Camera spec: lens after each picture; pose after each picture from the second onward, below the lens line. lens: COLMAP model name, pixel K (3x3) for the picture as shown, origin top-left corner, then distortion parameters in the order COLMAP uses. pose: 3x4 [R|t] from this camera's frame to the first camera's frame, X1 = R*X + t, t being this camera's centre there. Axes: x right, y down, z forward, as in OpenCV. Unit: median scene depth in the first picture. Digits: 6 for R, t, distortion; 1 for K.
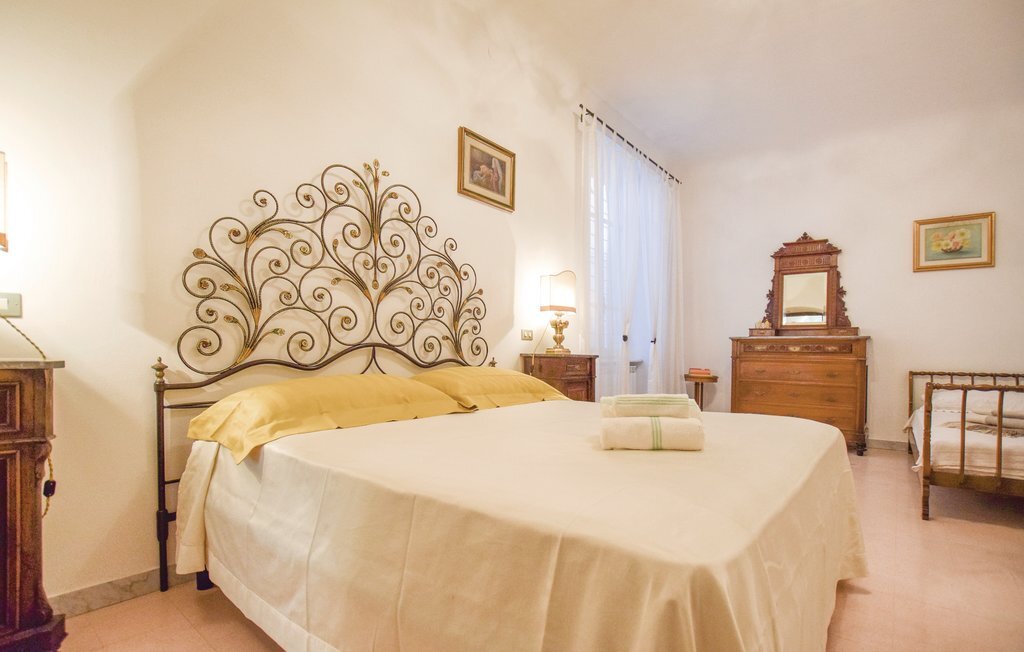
lens RADIAL K [[467.5, 0, 520.6], [0, 467.5, 353.9], [0, 0, 1]] dist [-0.022961, -0.000490]
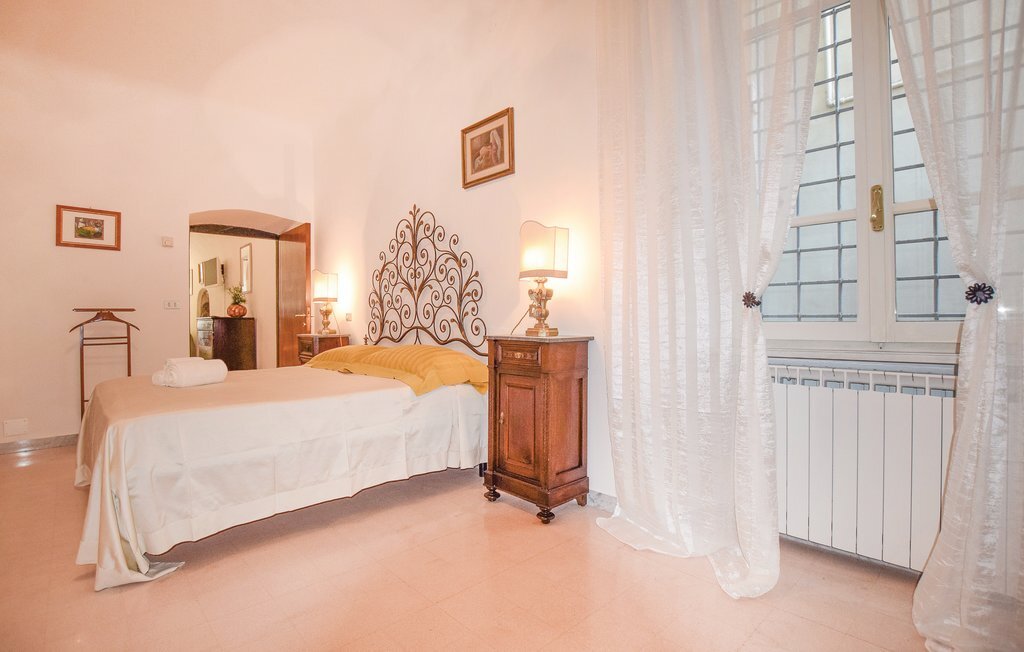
lens RADIAL K [[467.5, 0, 512.9], [0, 467.5, 326.3], [0, 0, 1]] dist [-0.022961, -0.000490]
pose [[-0.109283, -0.002743, -0.994007, 1.018480], [0.002661, 0.999992, -0.003052, -0.015399], [0.994007, -0.002978, -0.109275, 1.304097]]
